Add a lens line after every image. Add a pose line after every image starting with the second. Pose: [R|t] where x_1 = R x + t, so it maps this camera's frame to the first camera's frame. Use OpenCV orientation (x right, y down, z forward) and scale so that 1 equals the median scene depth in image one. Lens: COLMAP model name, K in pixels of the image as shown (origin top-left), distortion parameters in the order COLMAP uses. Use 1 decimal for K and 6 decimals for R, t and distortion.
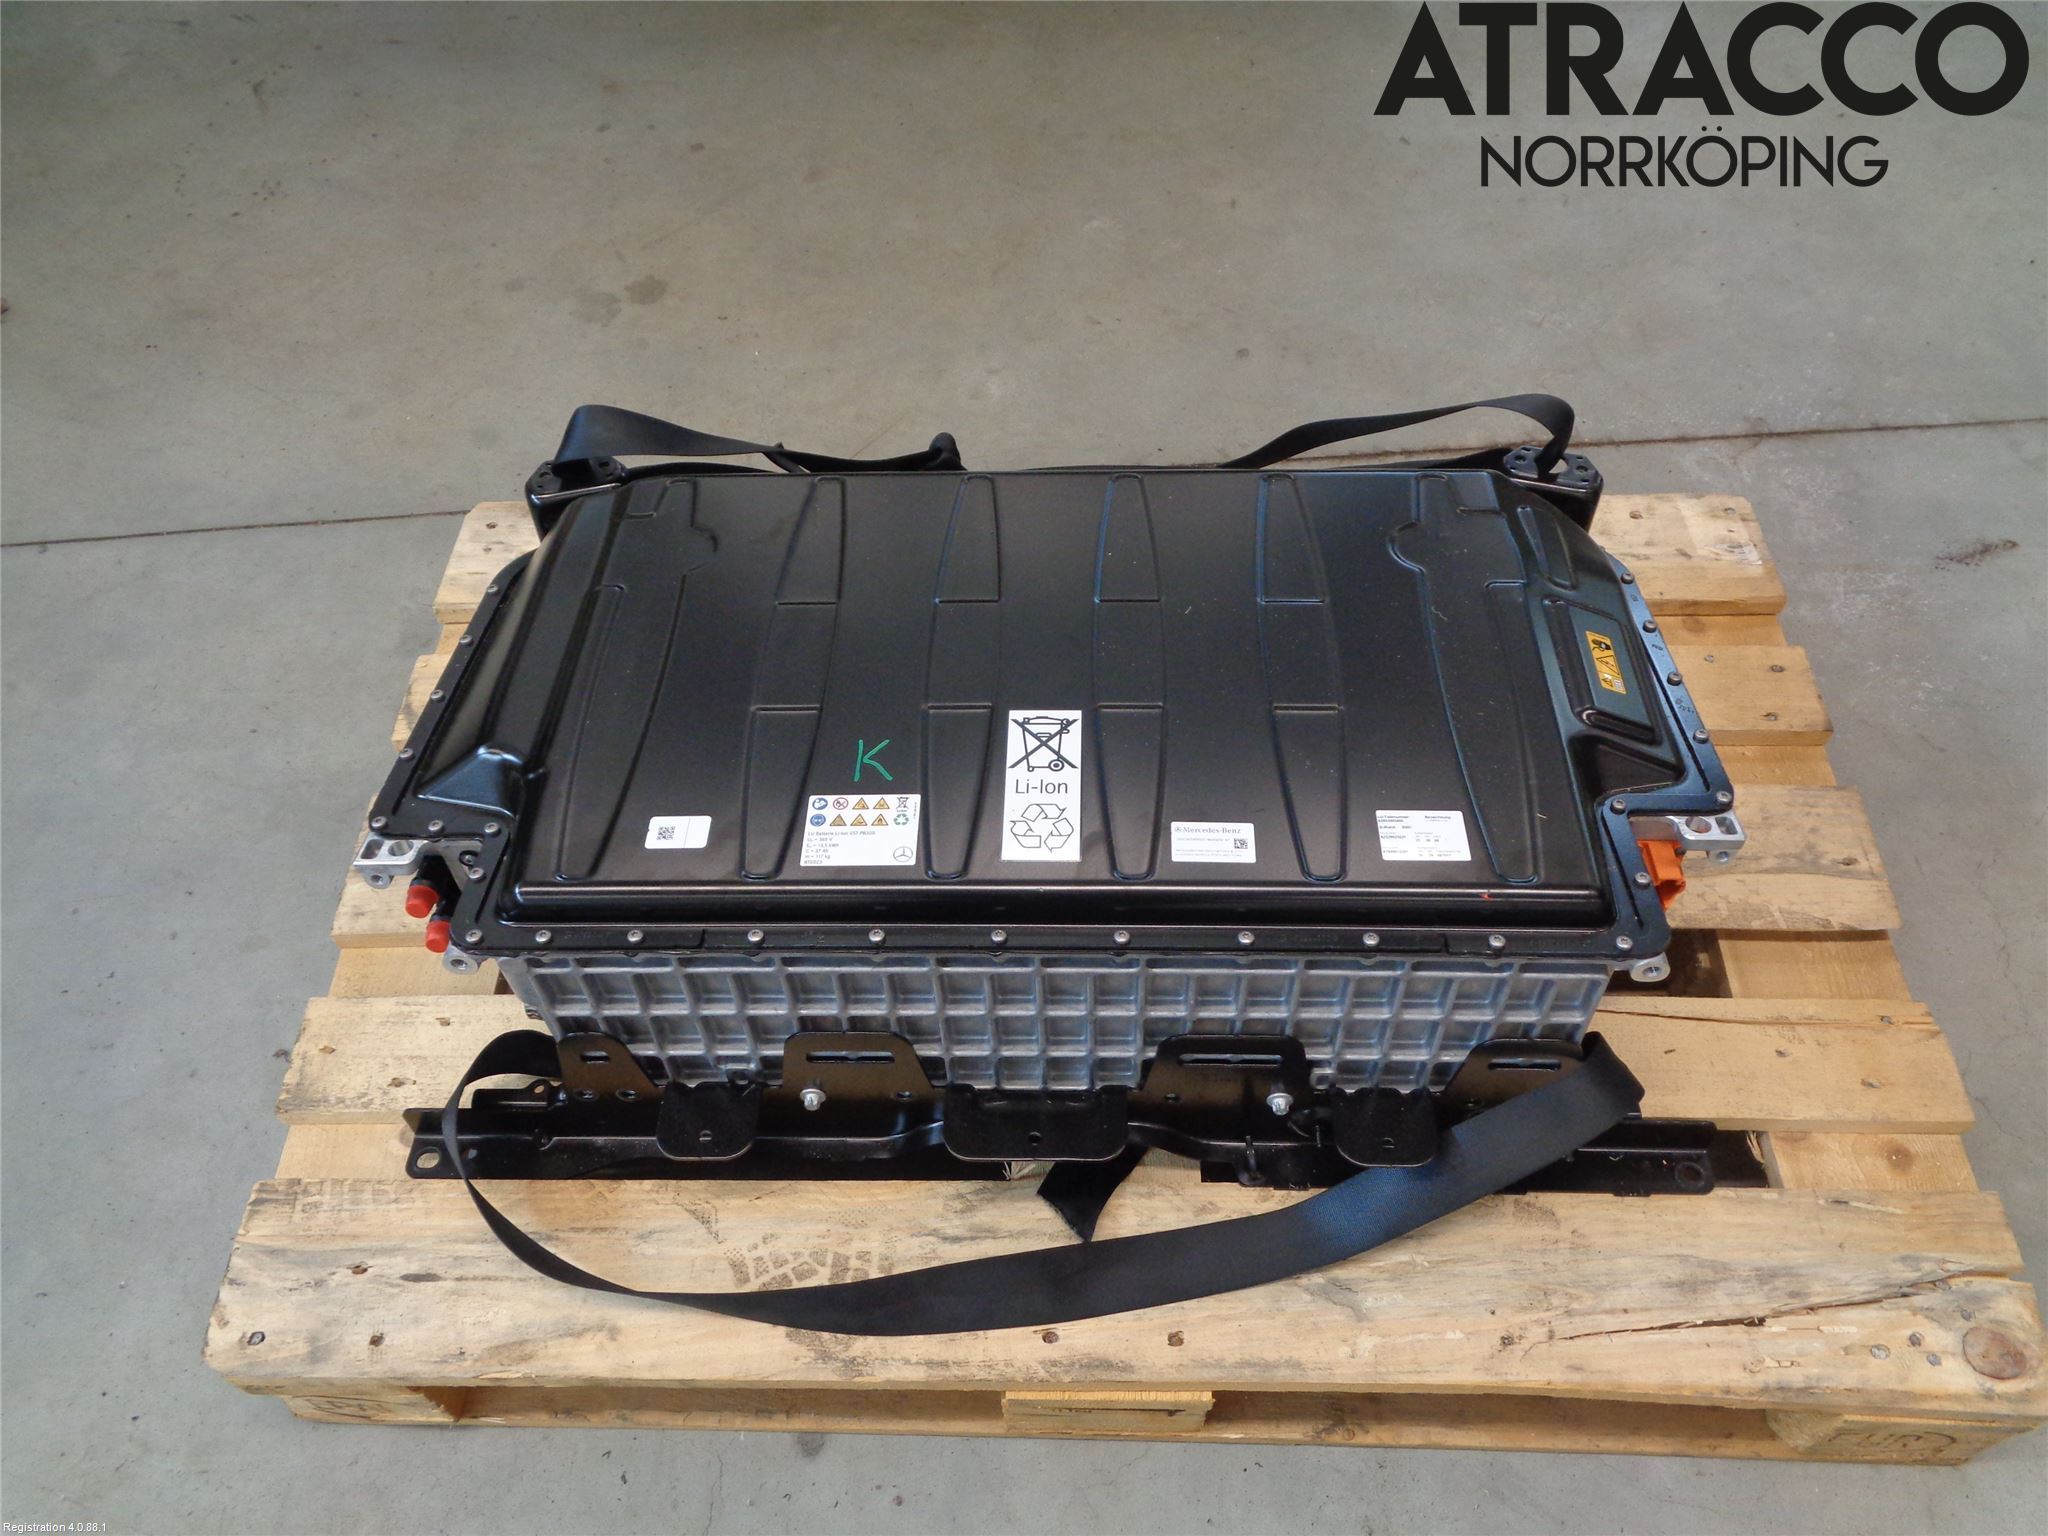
lens RADIAL K [[1565.5, 0, 1025.6], [0, 1565.5, 802.5], [0, 0, 1]] dist [0.013832, 0.015017]
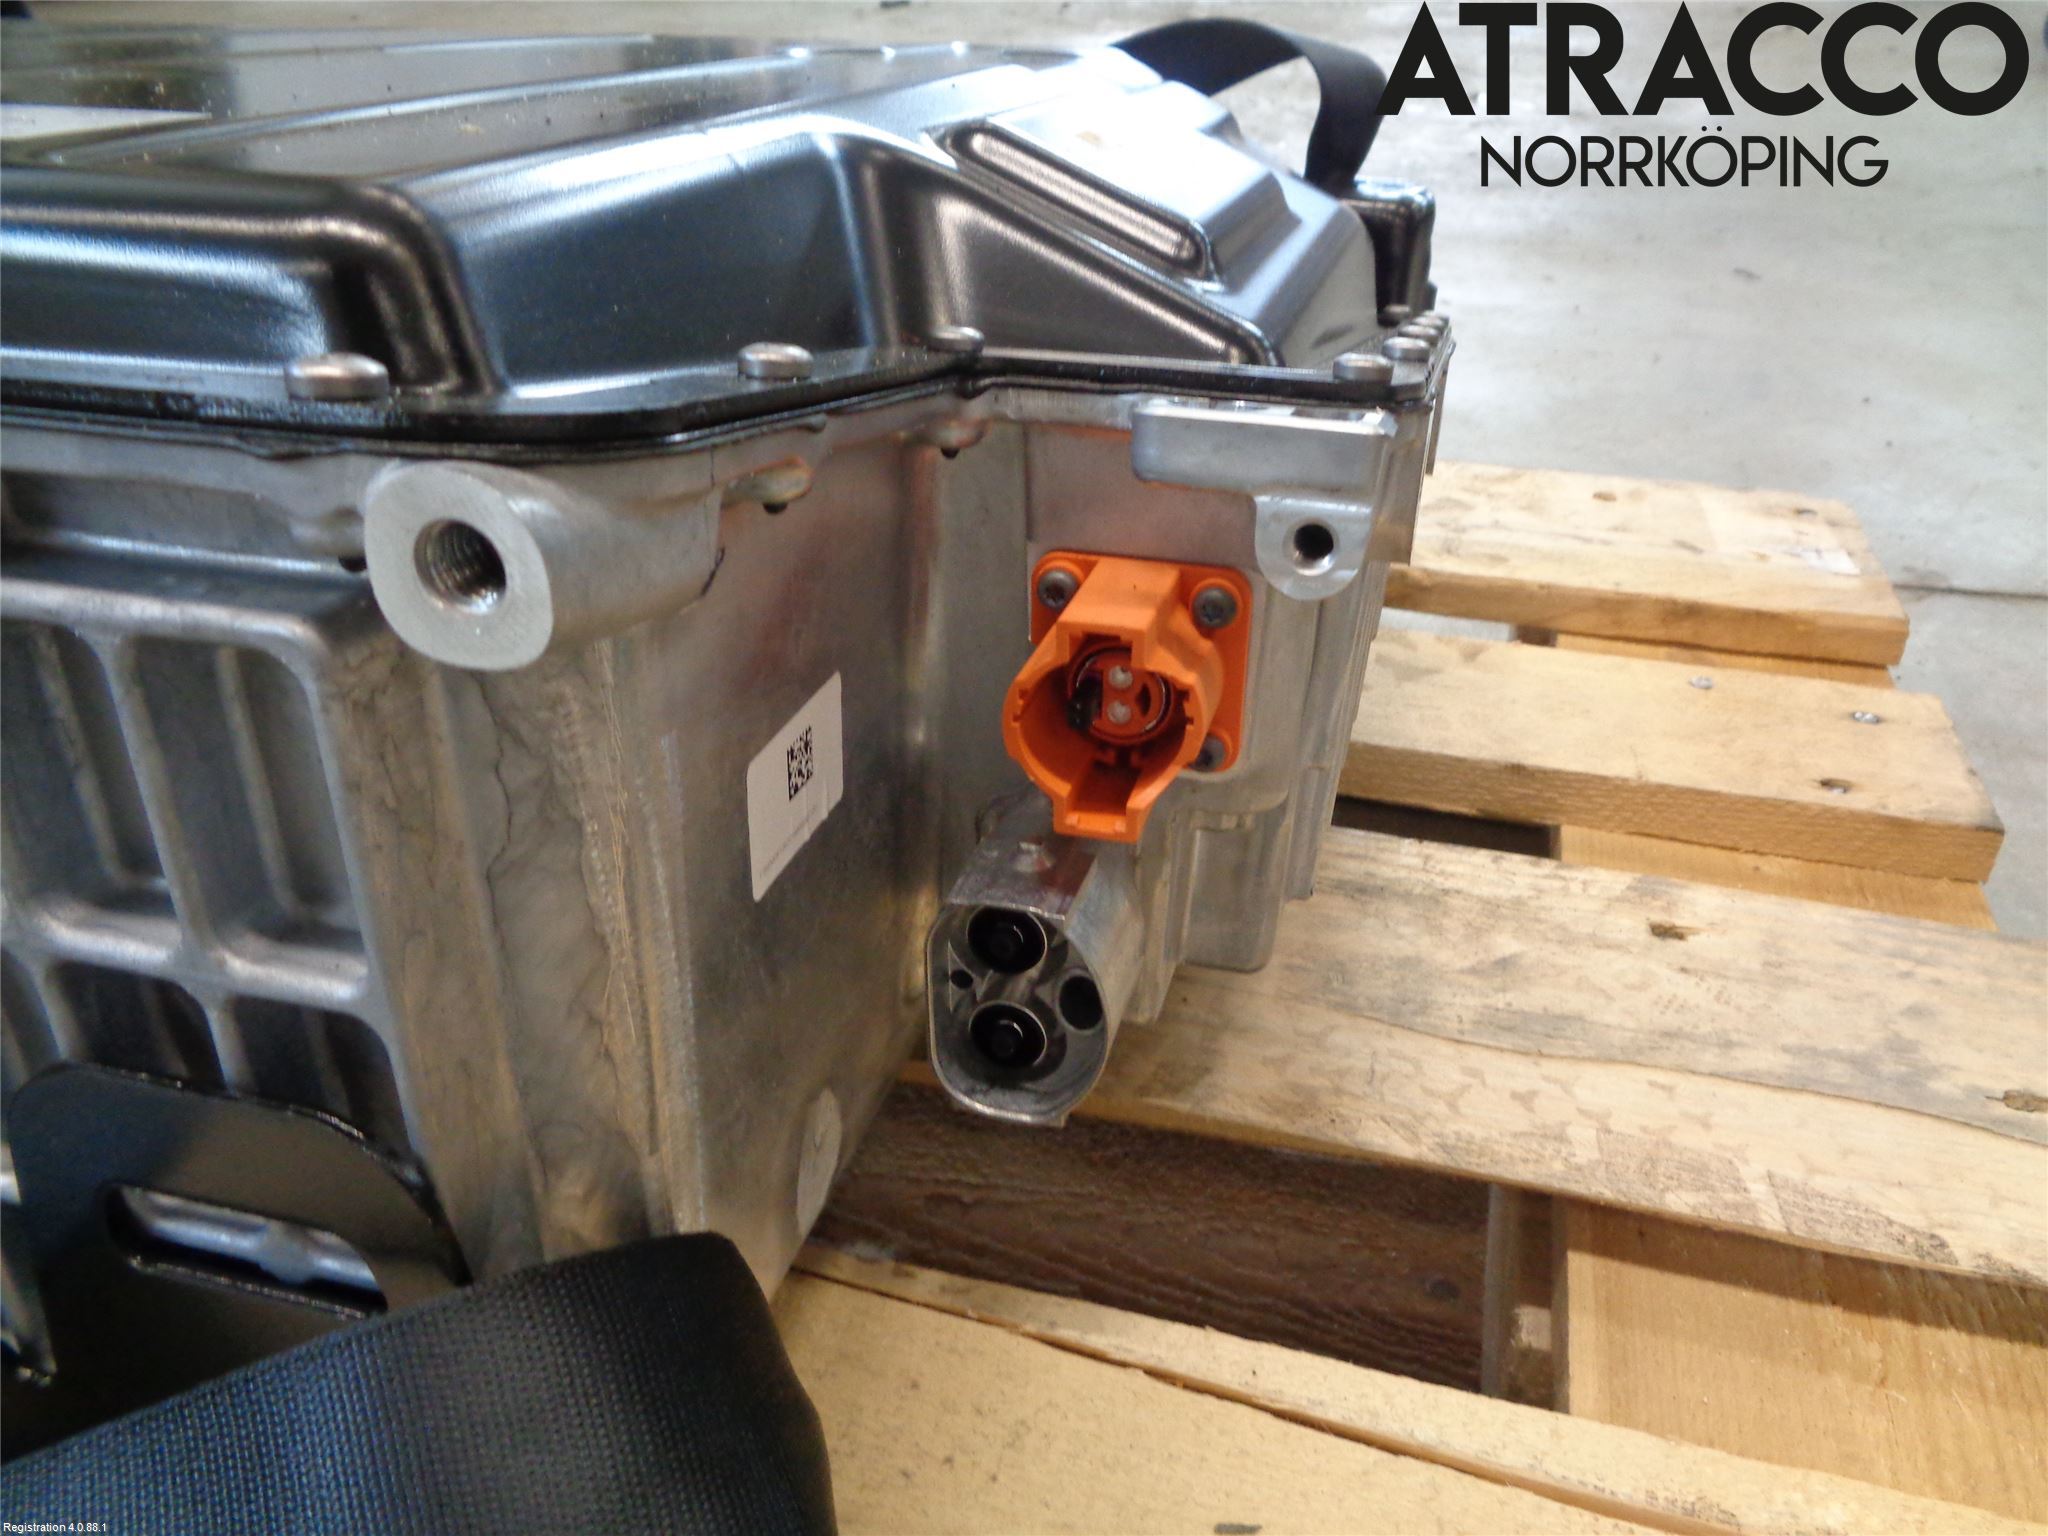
lens RADIAL K [[1565.5, 0, 1027.9], [0, 1565.5, 773.3], [0, 0, 1]] dist [0.013832, 0.015017]
pose [[0.968731, 0.149473, -0.198033, 0.440791], [-0.213549, 0.908666, -0.358779, 0.156907], [0.126318, 0.389850, 0.912173, 0.759480]]
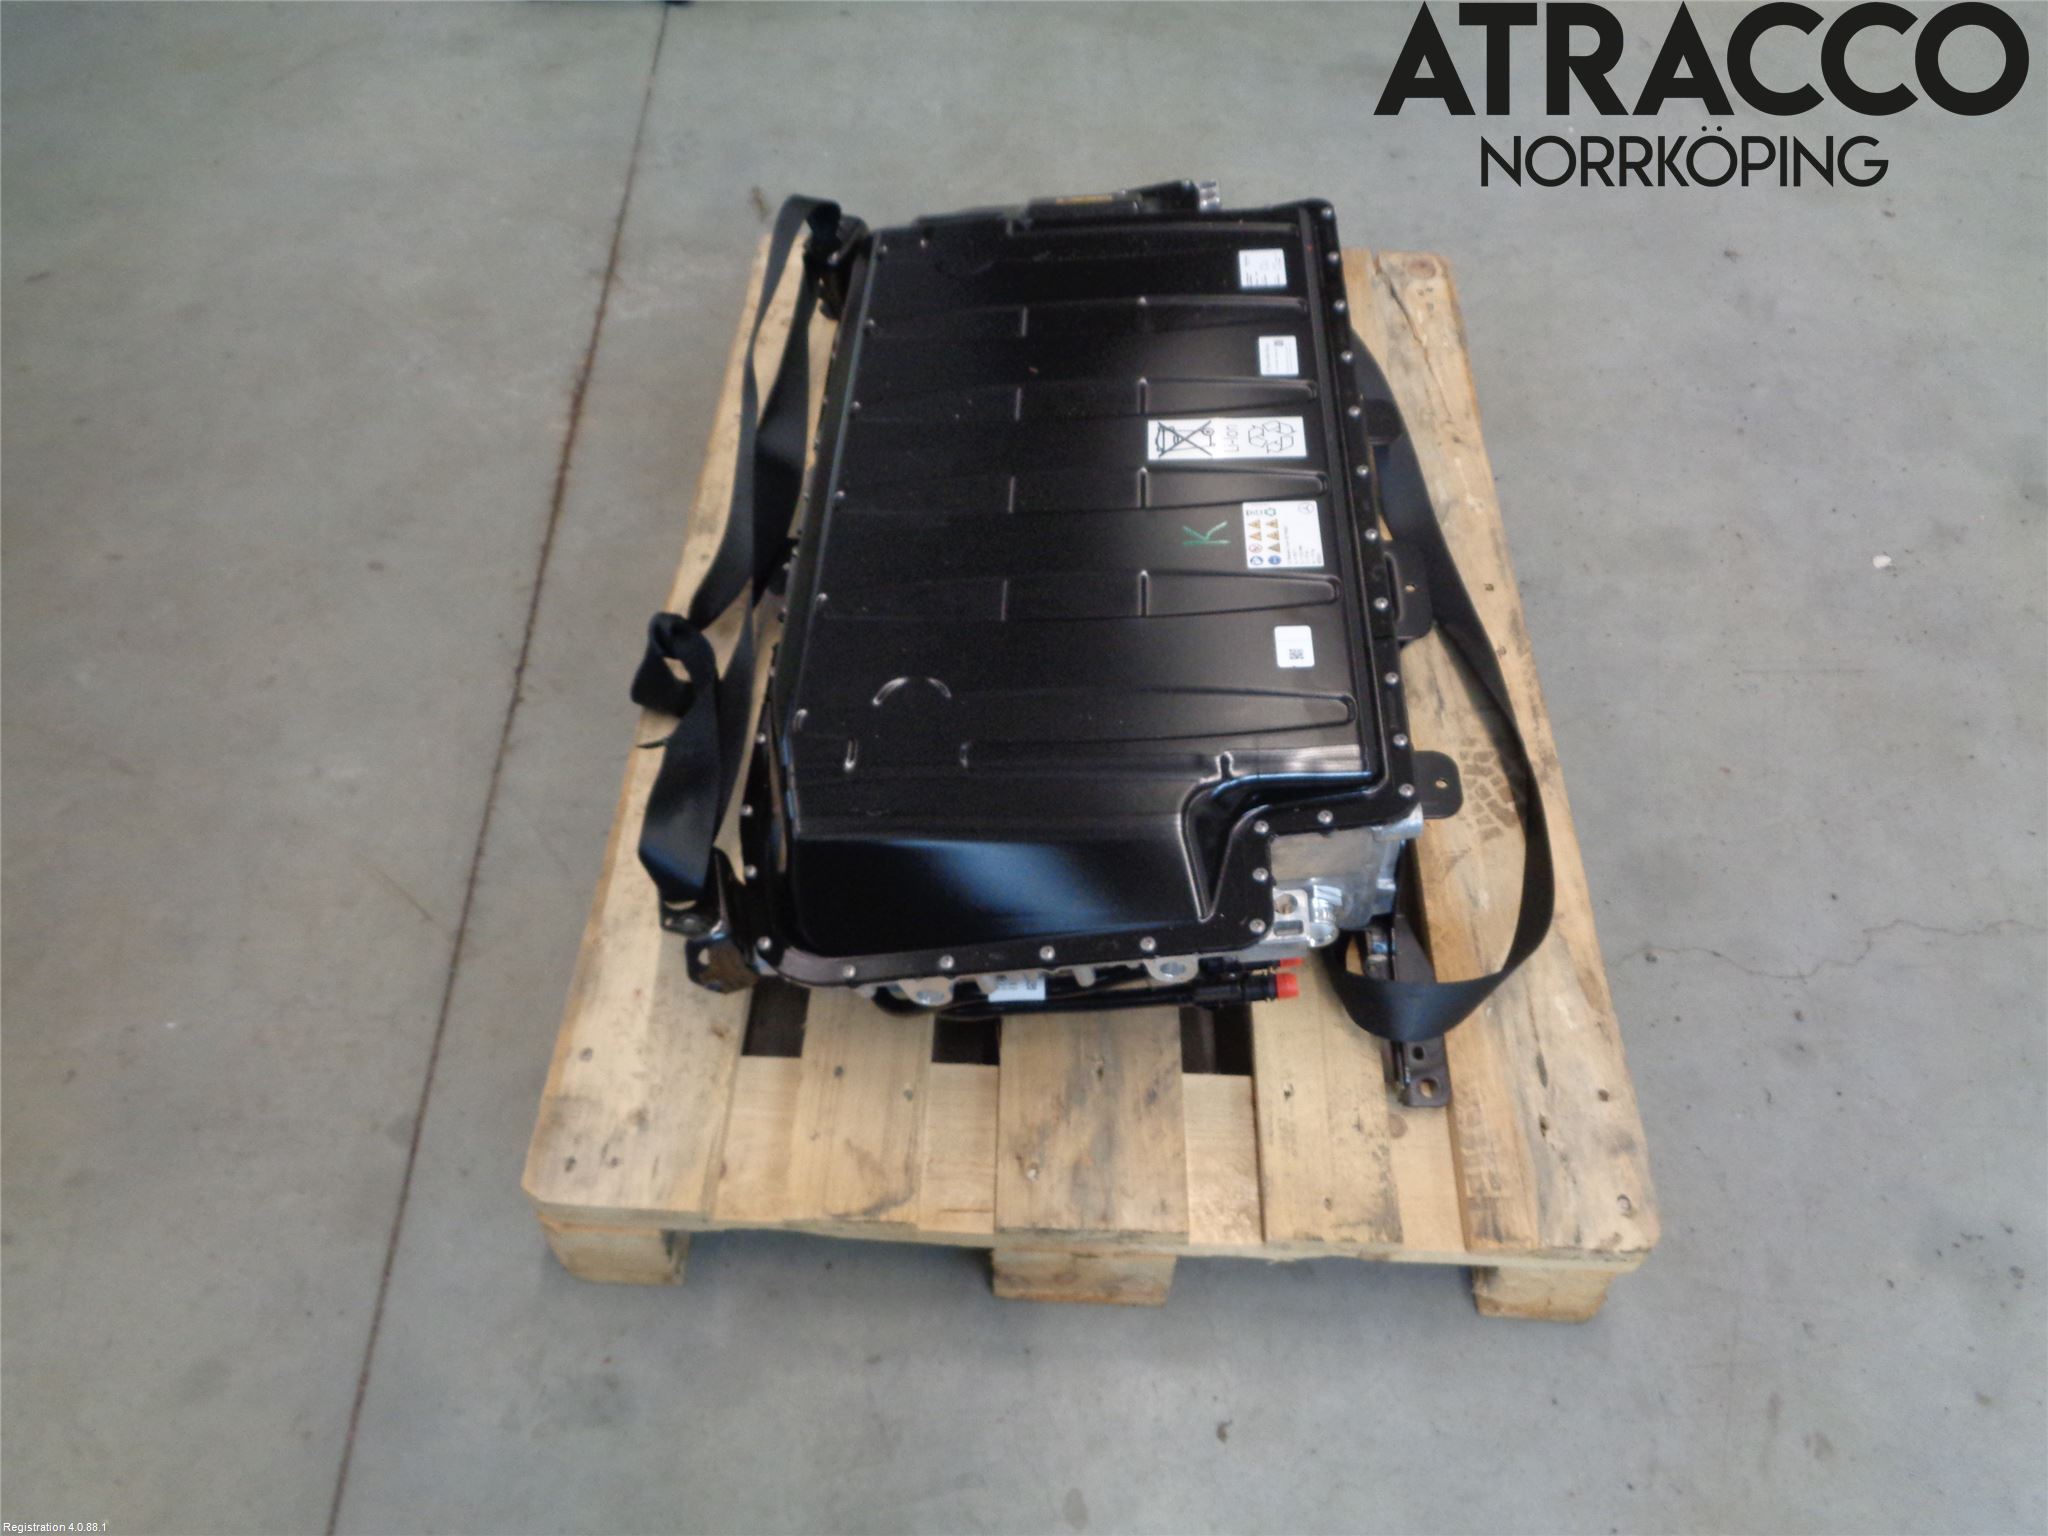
lens RADIAL K [[1565.5, 0, 1036.1], [0, 1565.5, 774.9], [0, 0, 1]] dist [0.013832, 0.015017]
pose [[0.008113, -0.758242, 0.651923, -0.964453], [0.813030, 0.384554, 0.437151, -0.553682], [-0.582165, 0.526486, 0.619593, 0.427224]]
